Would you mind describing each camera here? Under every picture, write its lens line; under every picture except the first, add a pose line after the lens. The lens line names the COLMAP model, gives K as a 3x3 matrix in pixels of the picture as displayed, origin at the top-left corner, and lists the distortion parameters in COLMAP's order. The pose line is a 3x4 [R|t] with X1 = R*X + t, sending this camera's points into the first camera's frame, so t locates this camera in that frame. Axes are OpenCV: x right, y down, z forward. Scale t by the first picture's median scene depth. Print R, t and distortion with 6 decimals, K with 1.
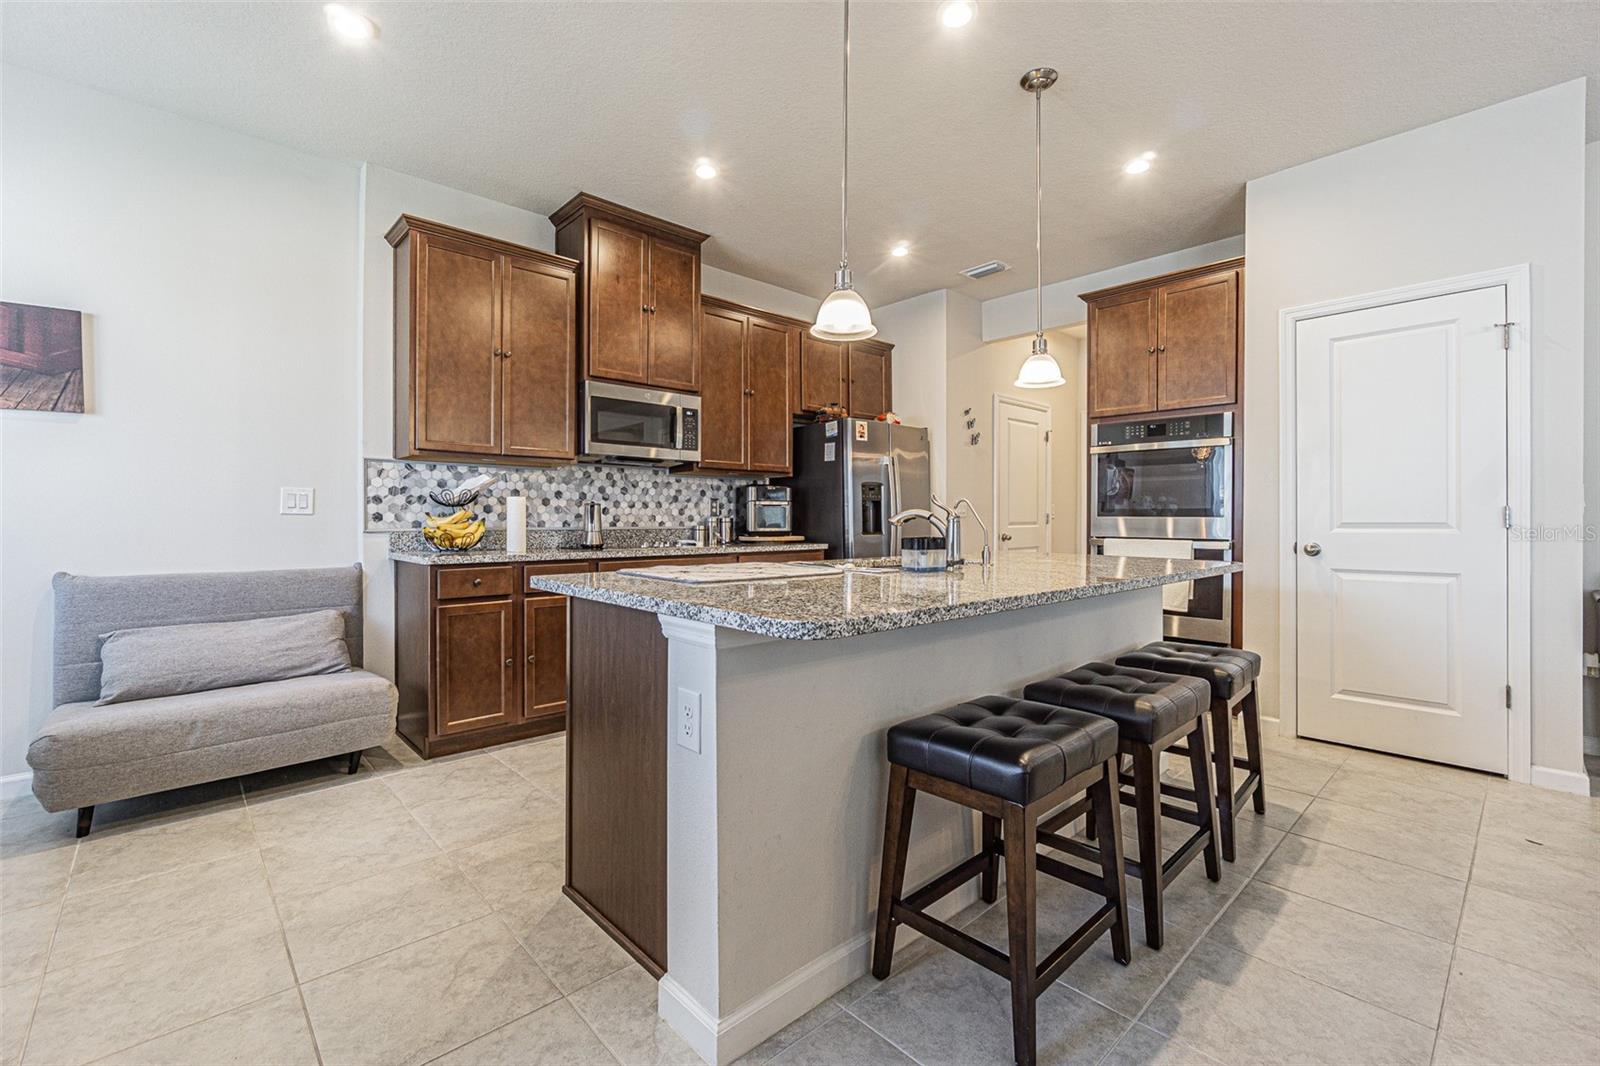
lens RADIAL K [[697.6, 0, 816.2], [0, 697.6, 519.3], [0, 0, 1]] dist [-0.010636, 0.001103]
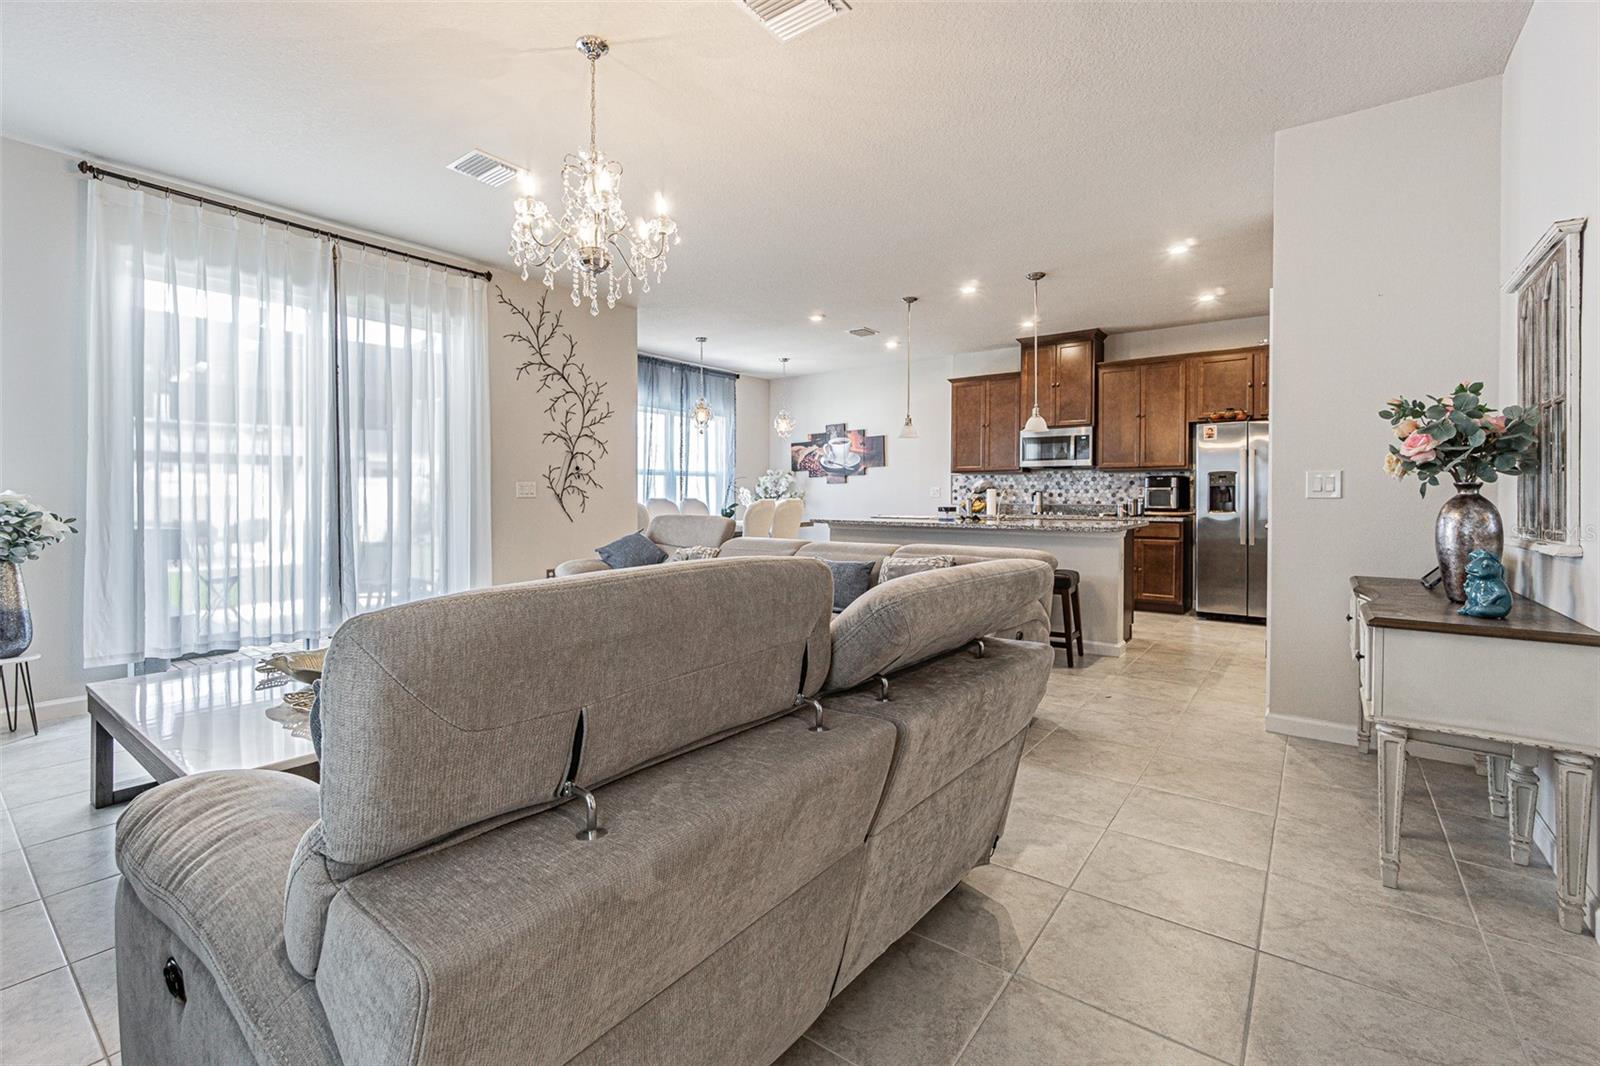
lens RADIAL K [[697.6, 0, 784.7], [0, 697.6, 502.9], [0, 0, 1]] dist [-0.010636, 0.001103]
pose [[0.150298, 0.012200, -0.988565, 1.348597], [0.004112, 0.999907, 0.012965, -0.017546], [0.988632, -0.006014, 0.150234, 0.023177]]
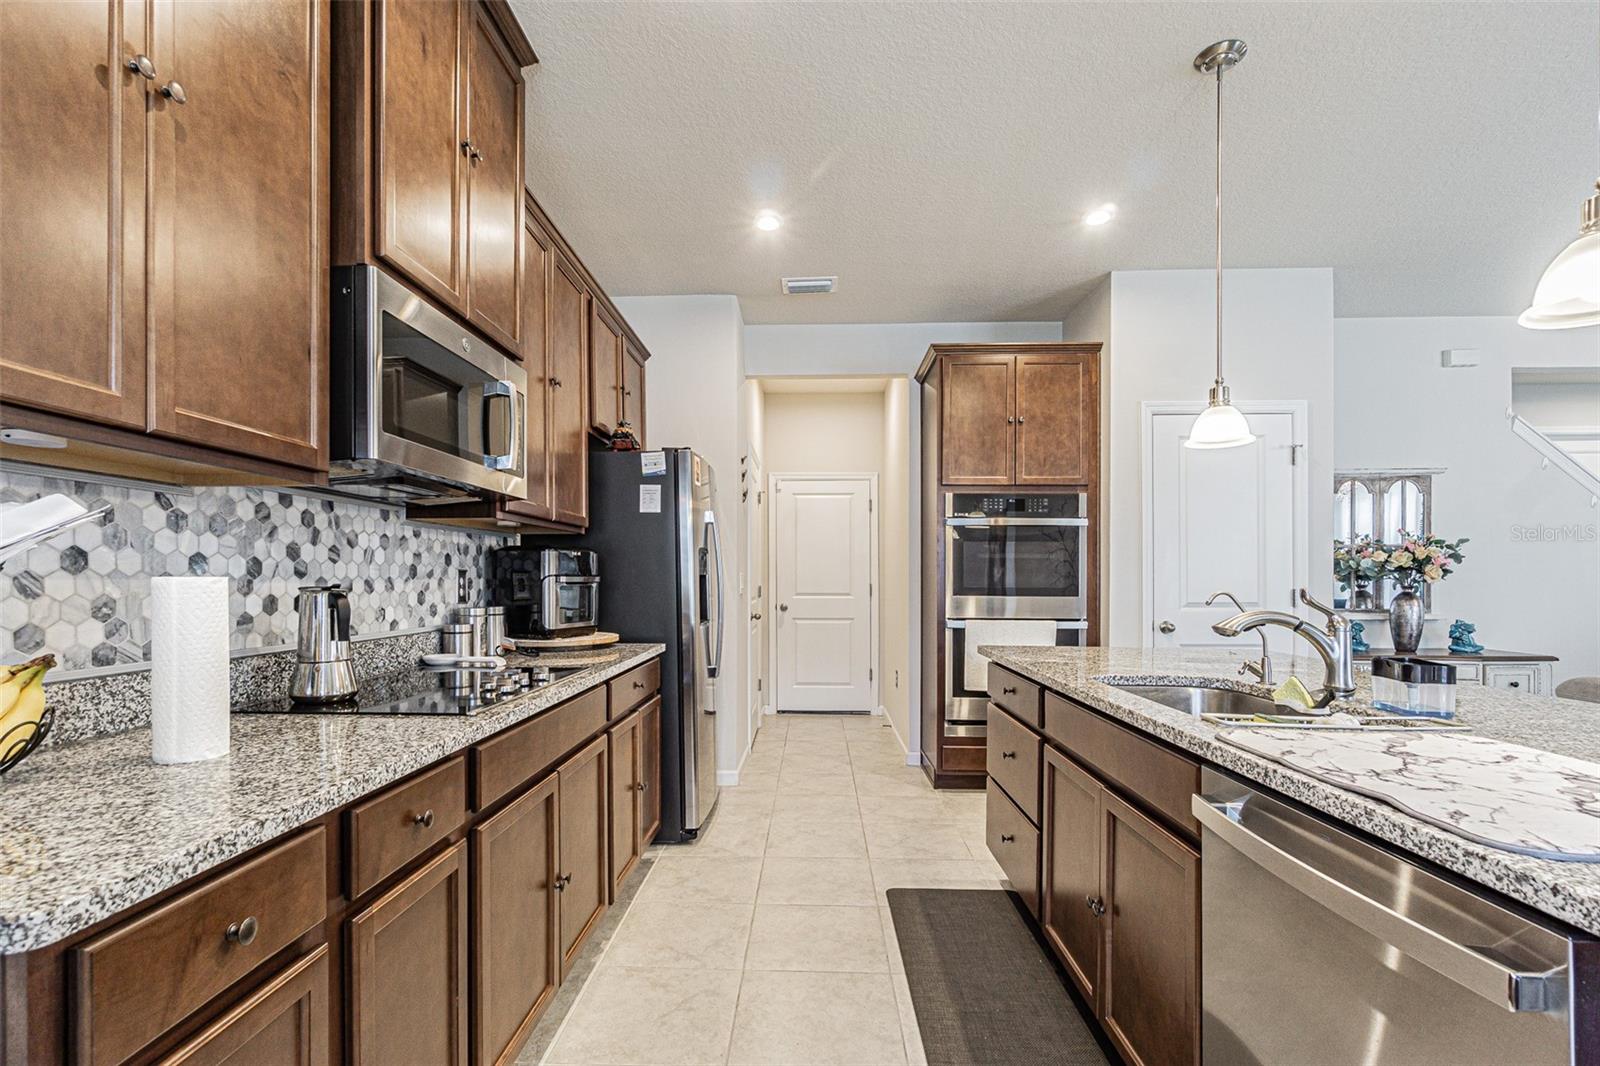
lens RADIAL K [[697.6, 0, 787.0], [0, 697.6, 579.5], [0, 0, 1]] dist [-0.010636, 0.001103]
pose [[0.719129, -0.000724, 0.694876, -0.372840], [-0.001379, 0.999996, 0.002469, -0.026732], [-0.694875, -0.002733, 0.719125, 0.502041]]
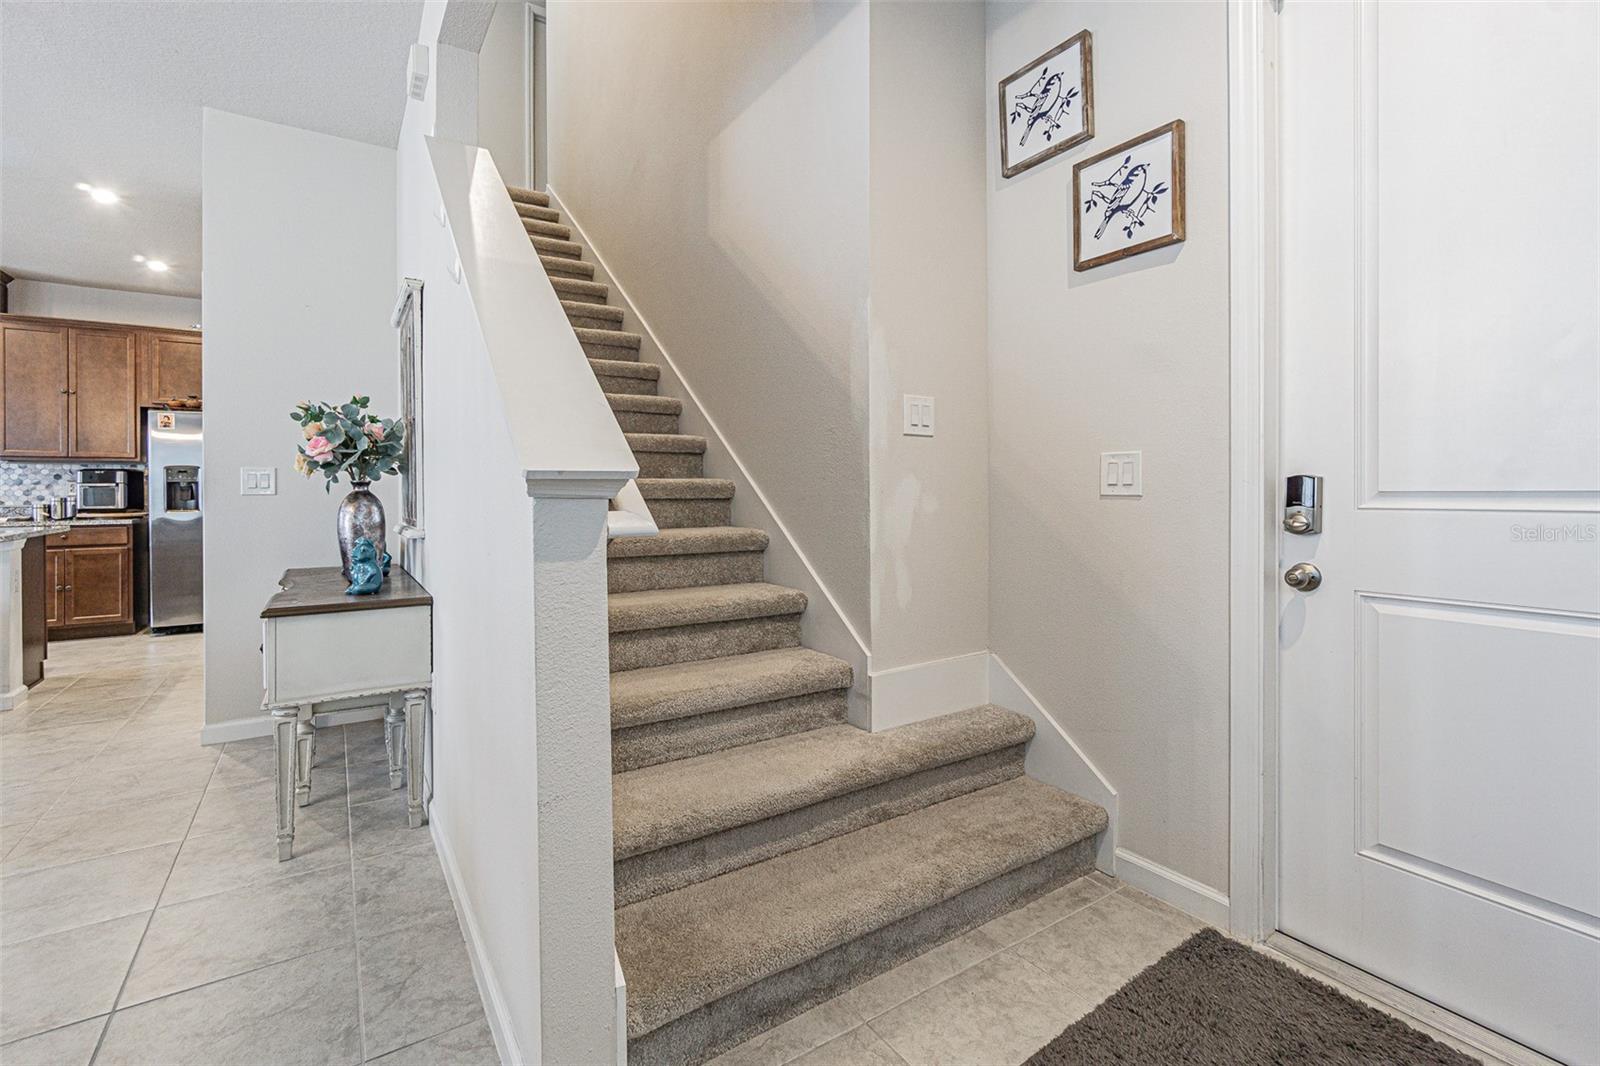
lens RADIAL K [[697.6, 0, 796.4], [0, 697.6, 491.4], [0, 0, 1]] dist [-0.010636, 0.001103]
pose [[0.984400, -0.002997, -0.175922, 1.403248], [0.004432, 0.999960, 0.007766, -0.017514], [0.175891, -0.008424, 0.984374, 0.074460]]
